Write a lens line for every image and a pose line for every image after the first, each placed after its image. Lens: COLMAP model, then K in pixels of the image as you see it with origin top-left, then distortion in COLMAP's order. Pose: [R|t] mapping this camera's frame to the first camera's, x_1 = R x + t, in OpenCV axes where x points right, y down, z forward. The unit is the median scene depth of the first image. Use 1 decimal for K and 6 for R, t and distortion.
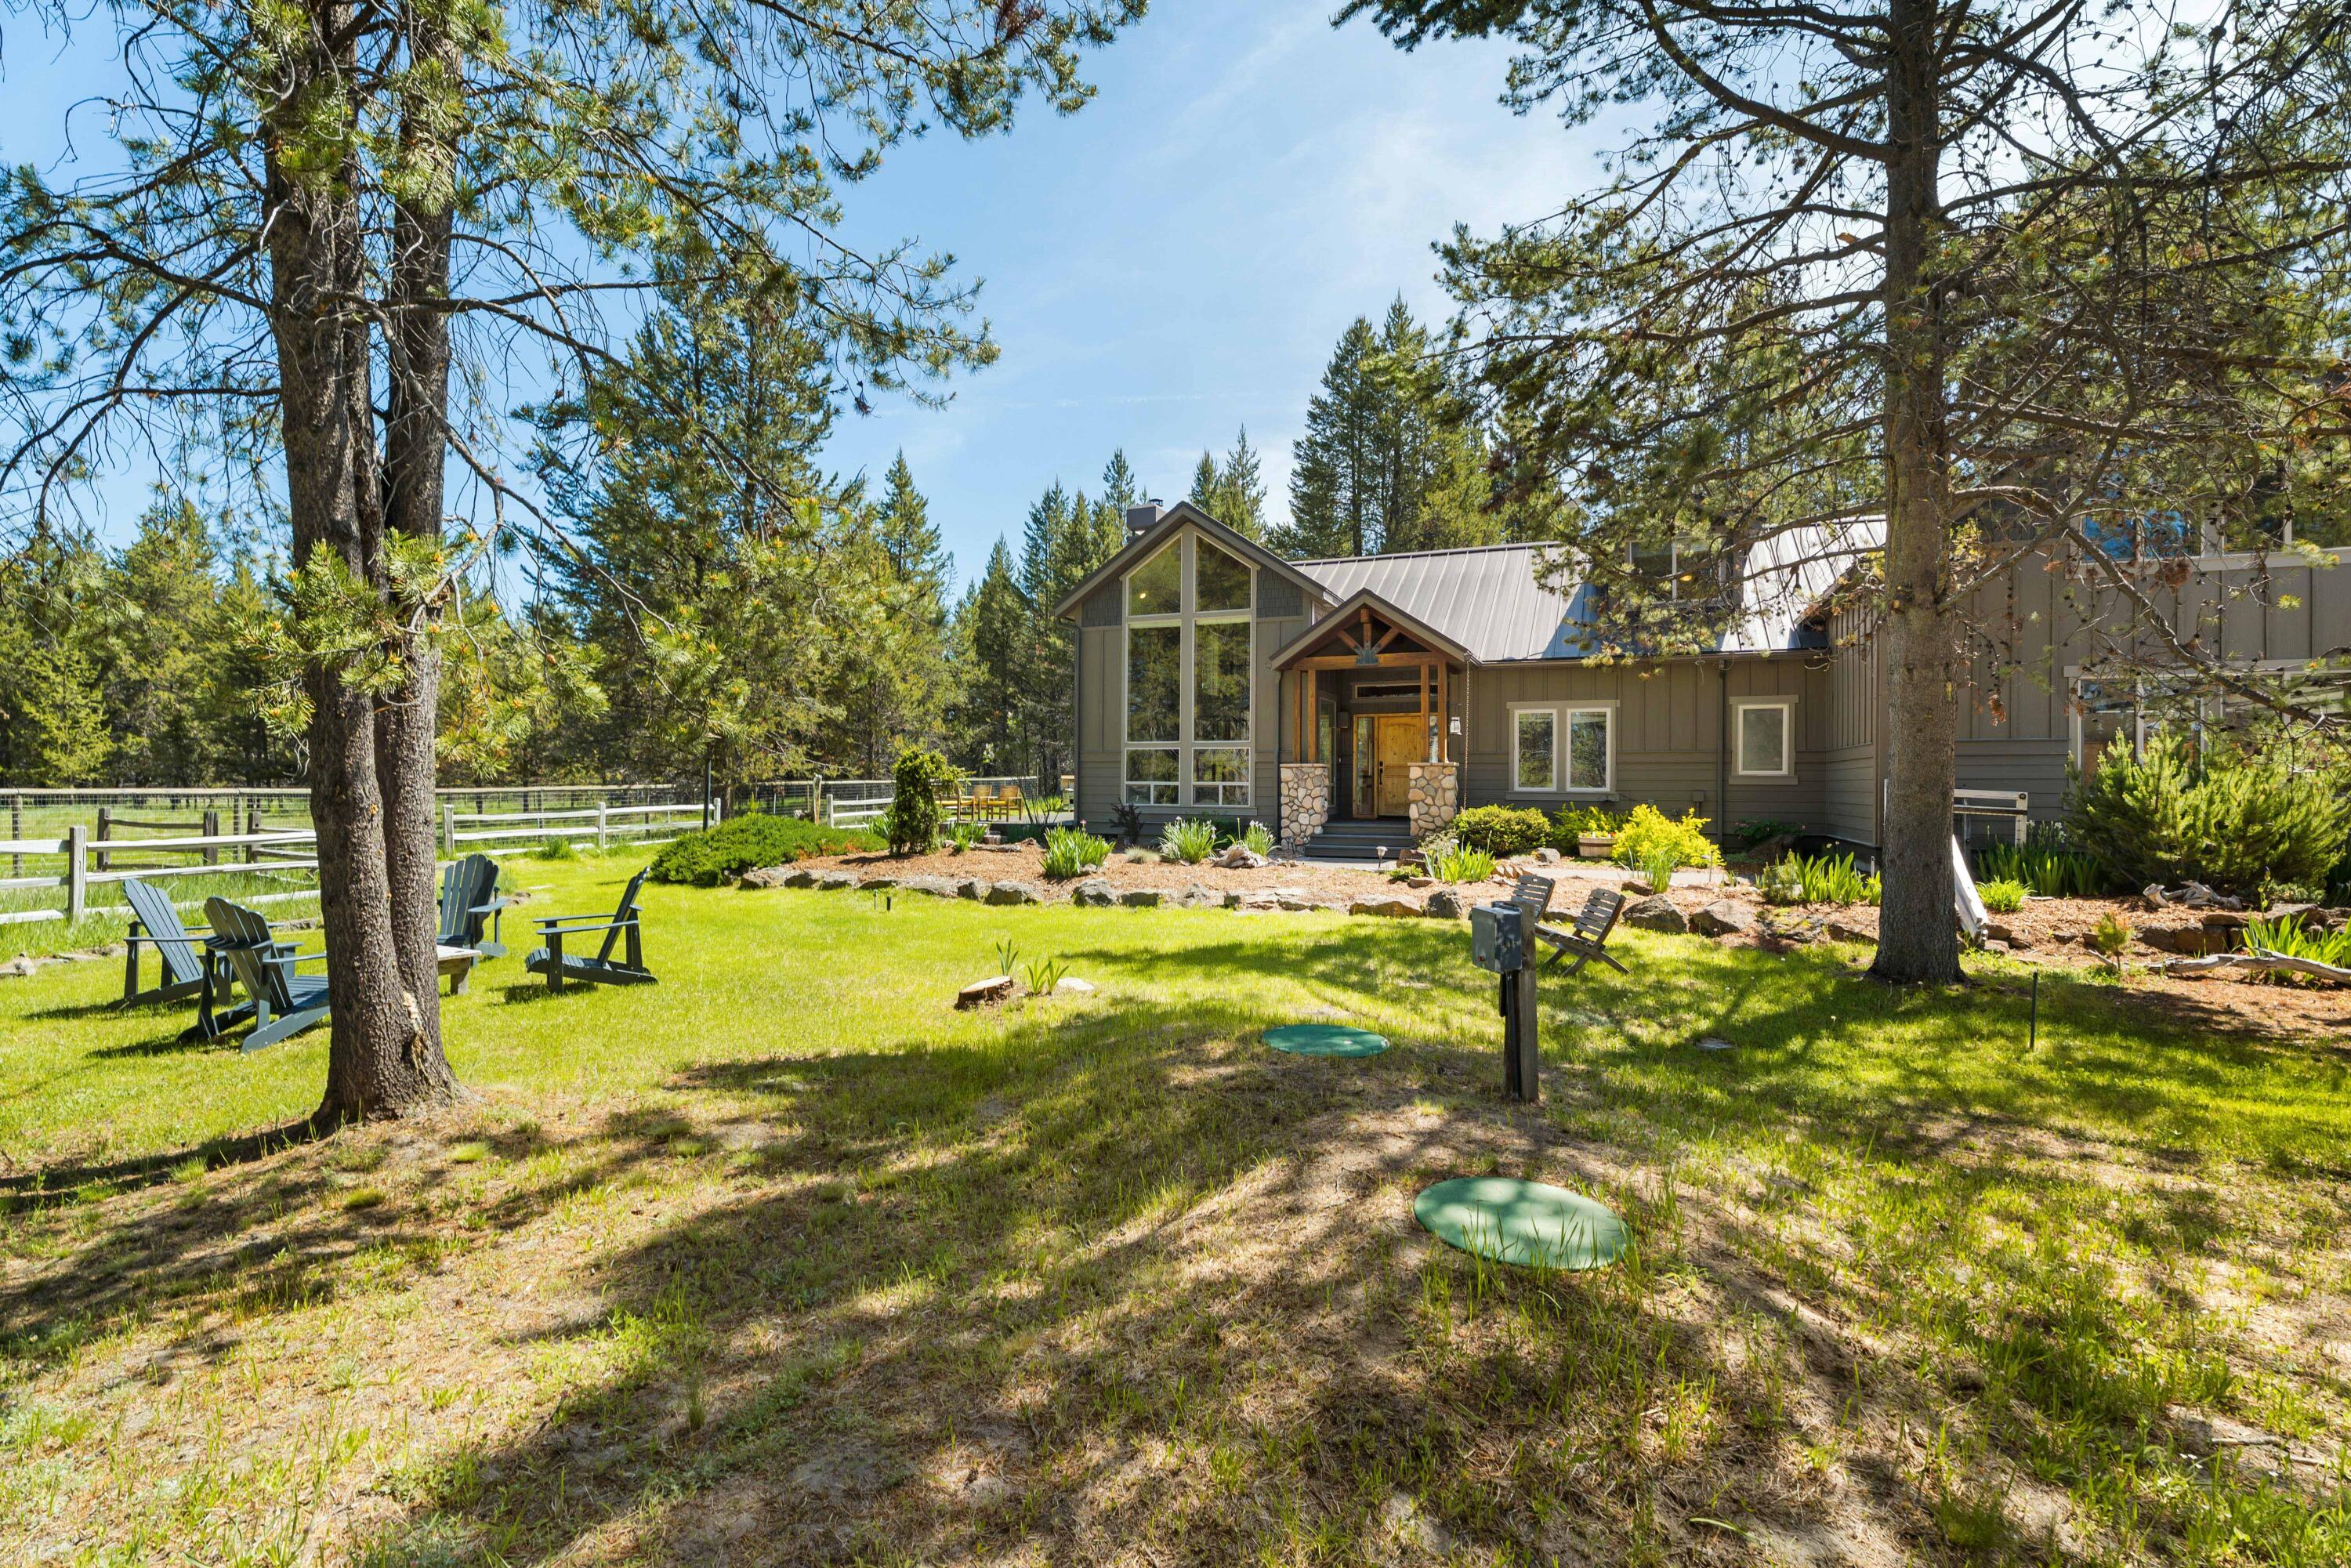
lens RADIAL K [[1063.6, 0, 1175.5], [0, 1063.6, 784.0], [0, 0, 1]] dist [0.017882, 0.000349]
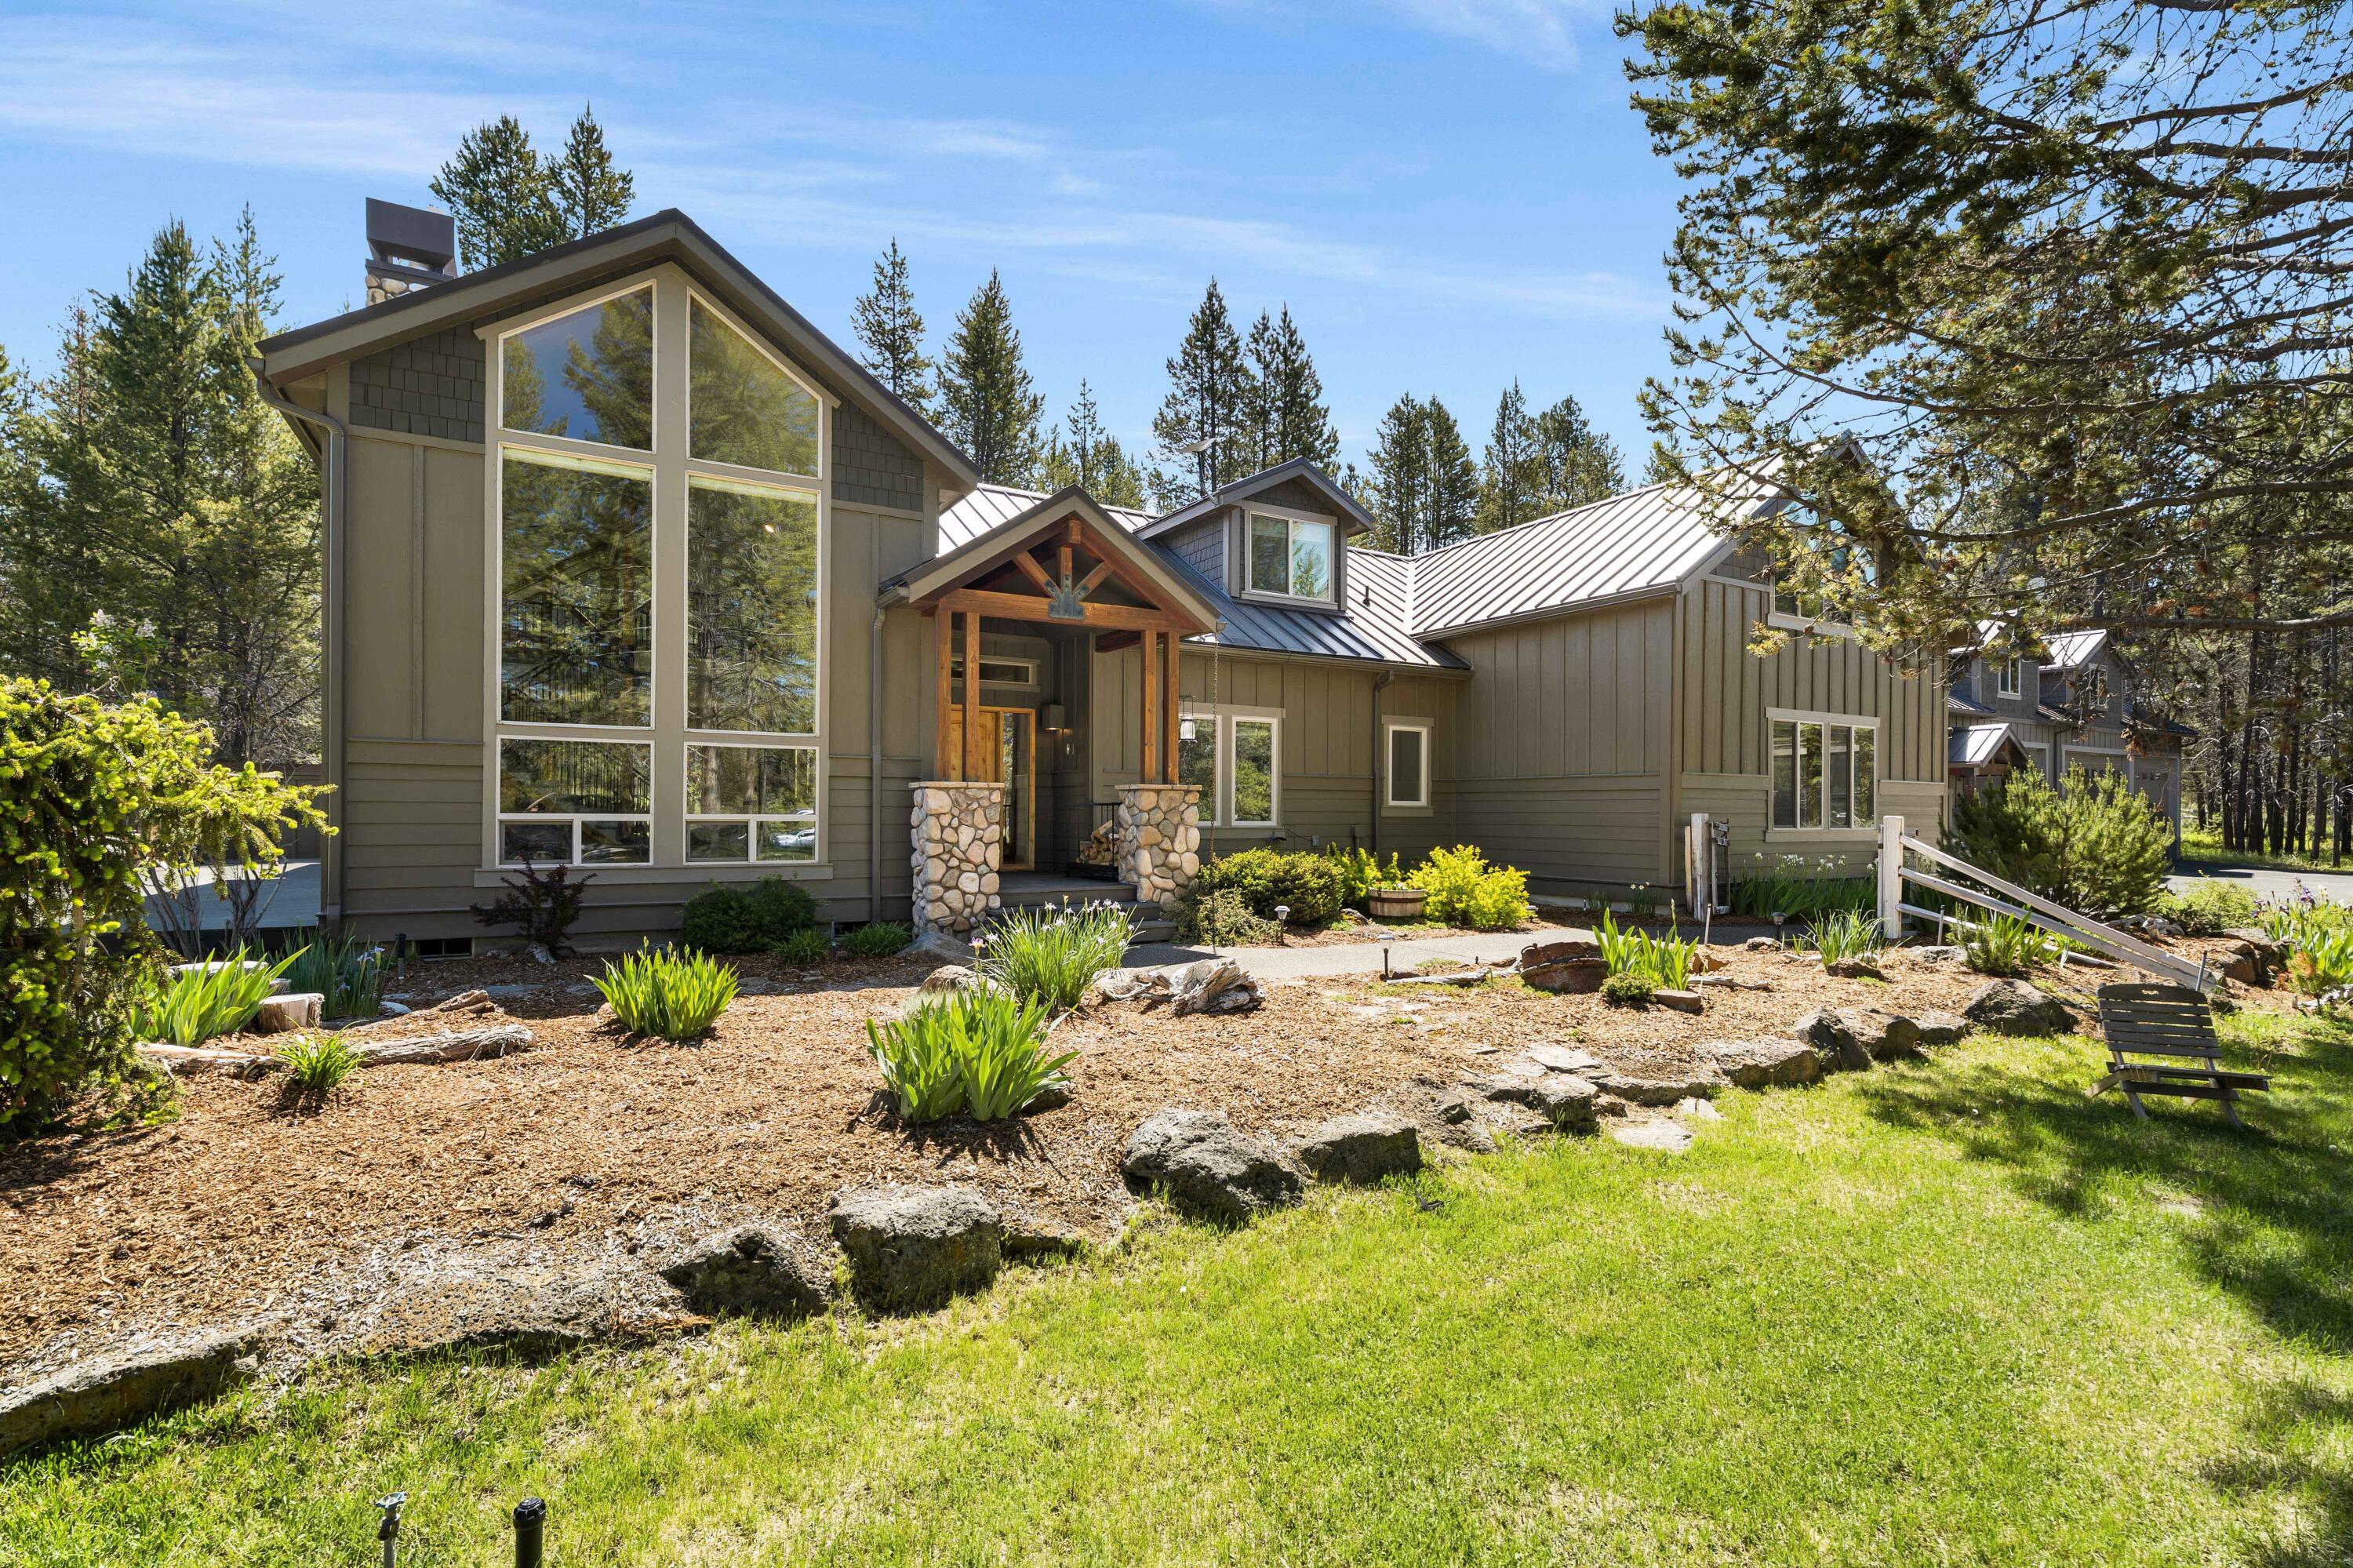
lens RADIAL K [[1064.6, 0, 1176.5], [0, 1064.6, 784.0], [0, 0, 1]] dist [0.017882, 0.000349]
pose [[0.596481, 0.020956, 0.802353, -0.251827], [0.002073, 0.999616, -0.027650, -0.002285], [-0.802624, 0.018156, 0.596209, 0.589147]]
